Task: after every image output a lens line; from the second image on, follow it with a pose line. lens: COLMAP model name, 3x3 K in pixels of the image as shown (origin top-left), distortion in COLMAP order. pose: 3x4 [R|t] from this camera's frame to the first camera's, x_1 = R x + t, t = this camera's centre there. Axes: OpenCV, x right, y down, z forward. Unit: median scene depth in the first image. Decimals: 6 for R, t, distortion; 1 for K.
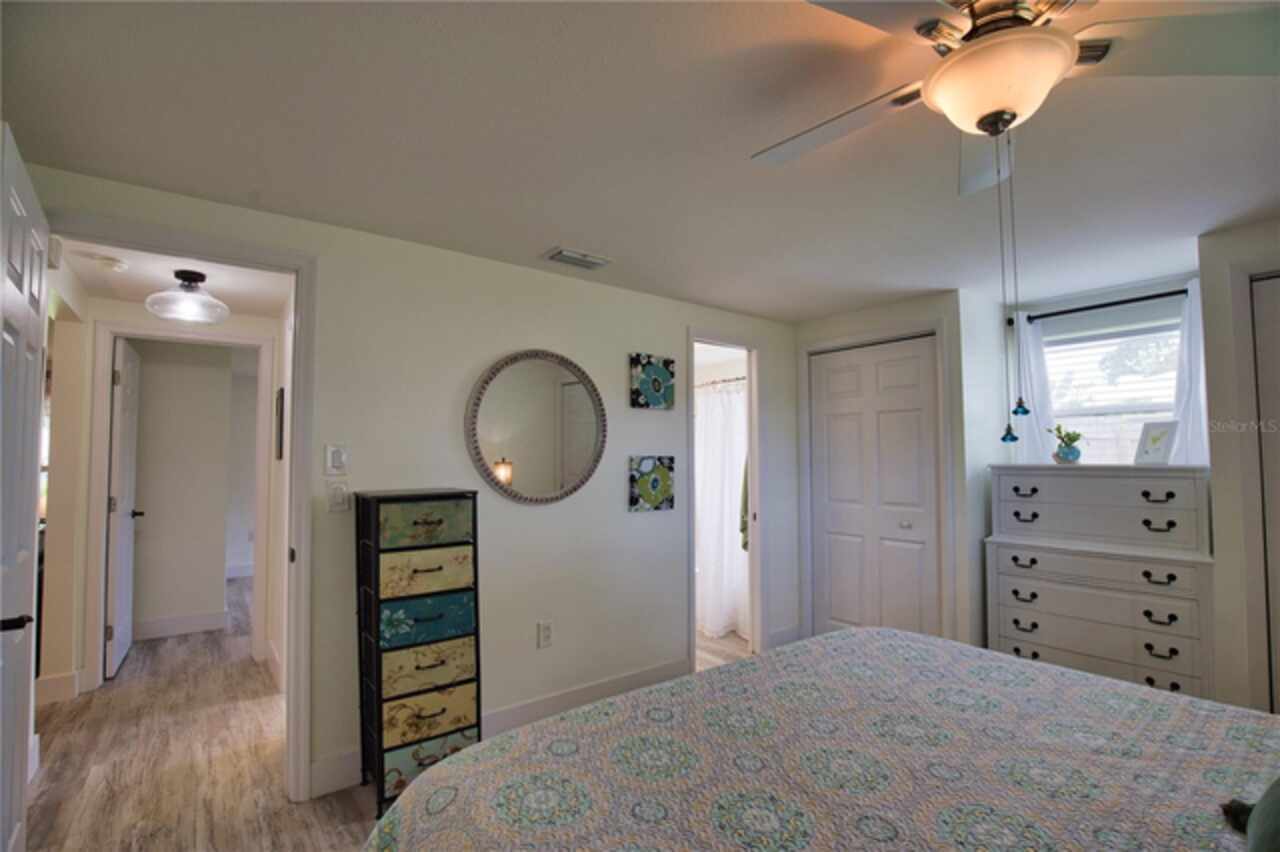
lens RADIAL K [[575.3, 0, 640.0], [0, 575.3, 426.0], [0, 0, 1]] dist [-0.043207, -0.000004]
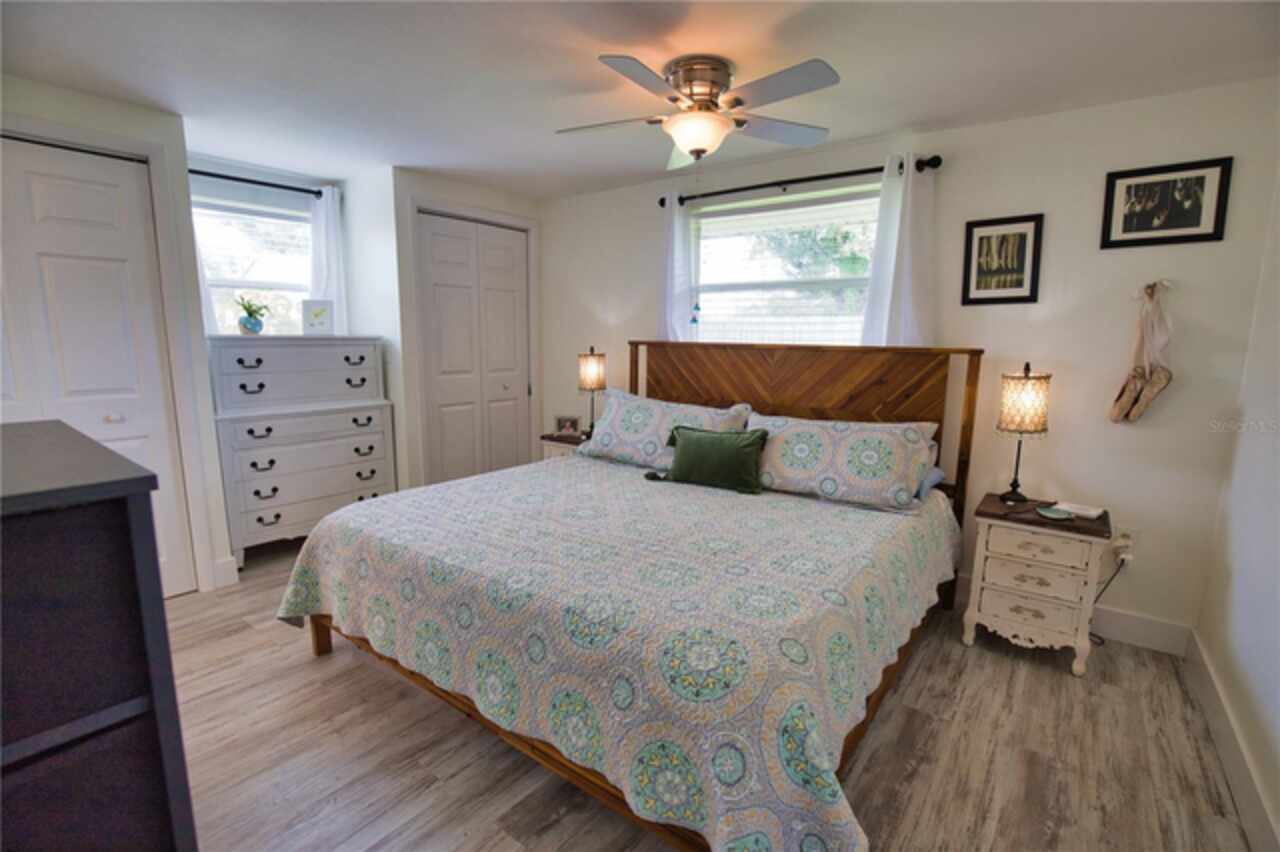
lens RADIAL K [[582.0, 0, 646.5], [0, 582.0, 433.7], [0, 0, 1]] dist [-0.028849, 0.000188]
pose [[-0.279816, -0.162706, 0.946166, -0.501228], [-0.066135, 0.986460, 0.150076, 0.043310], [-0.957773, -0.020581, -0.286788, 0.643862]]
